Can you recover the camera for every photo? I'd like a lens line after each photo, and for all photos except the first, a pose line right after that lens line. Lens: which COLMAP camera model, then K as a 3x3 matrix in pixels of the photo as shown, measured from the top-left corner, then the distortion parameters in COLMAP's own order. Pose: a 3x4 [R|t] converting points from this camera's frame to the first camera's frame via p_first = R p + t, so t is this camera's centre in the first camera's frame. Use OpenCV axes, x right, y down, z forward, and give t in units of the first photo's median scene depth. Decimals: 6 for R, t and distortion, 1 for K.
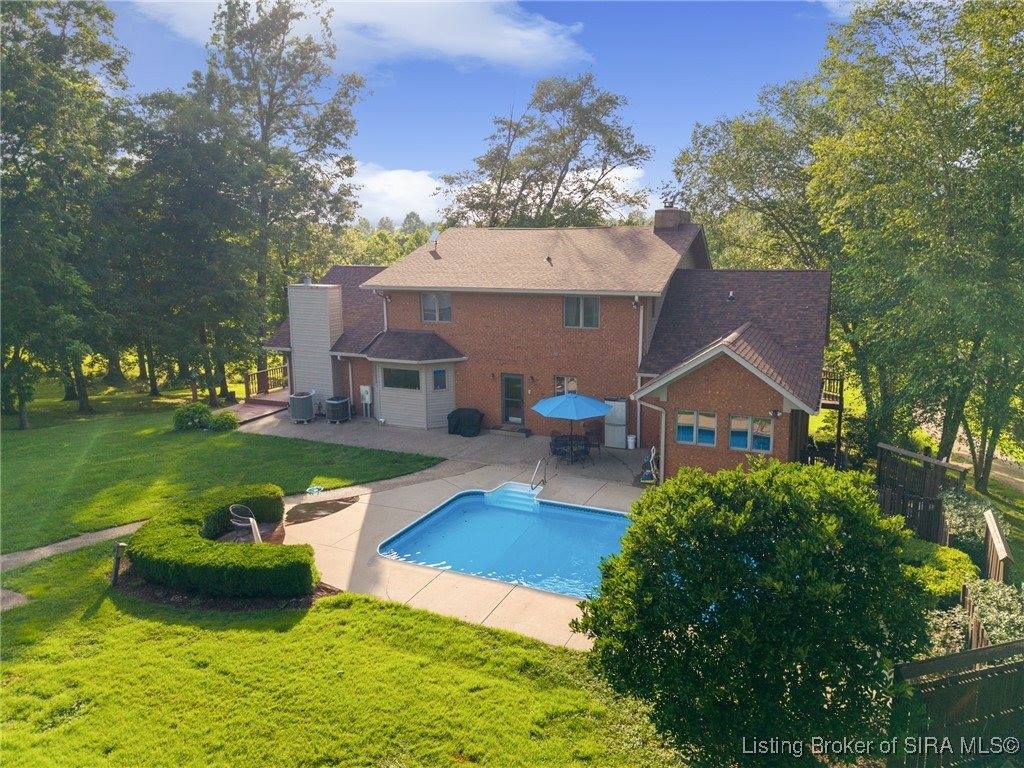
lens RADIAL K [[702.2, 0, 511.3], [0, 702.2, 380.3], [0, 0, 1]] dist [0.031213, -0.003178]
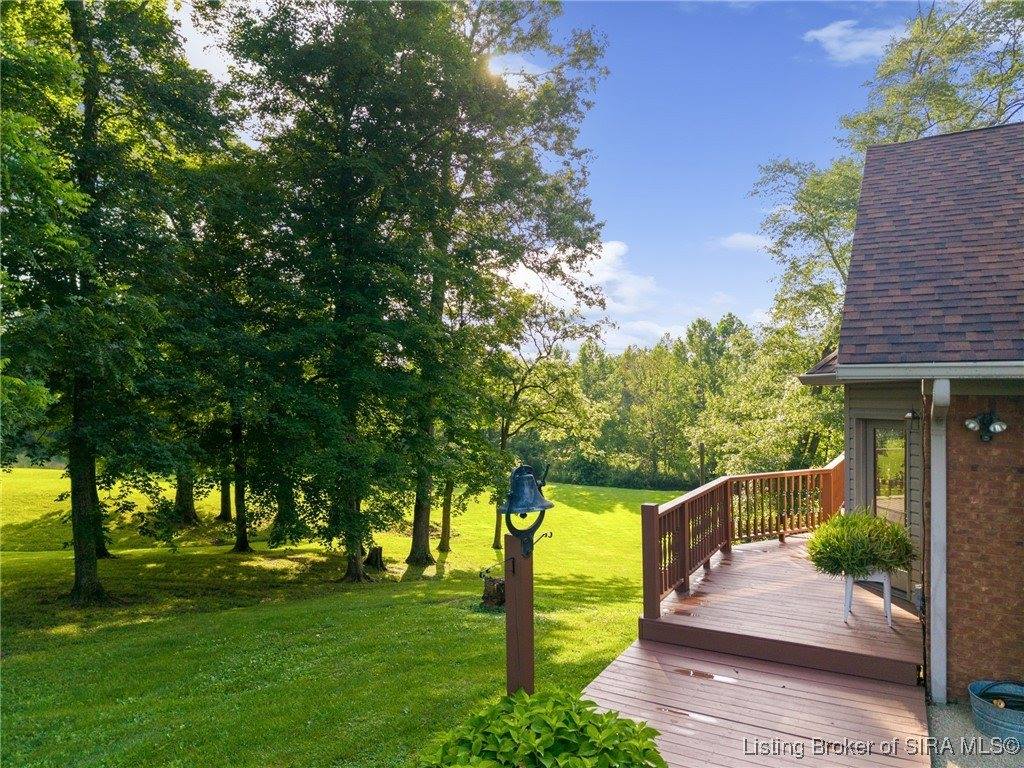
lens RADIAL K [[719.5, 0, 526.8], [0, 719.5, 375.9], [0, 0, 1]] dist [0.000895, -0.005565]
pose [[0.996323, 0.006898, -0.085394, -0.239287], [-0.024597, 0.977821, -0.207992, -0.000653], [0.082065, 0.209328, 0.974396, 0.448520]]
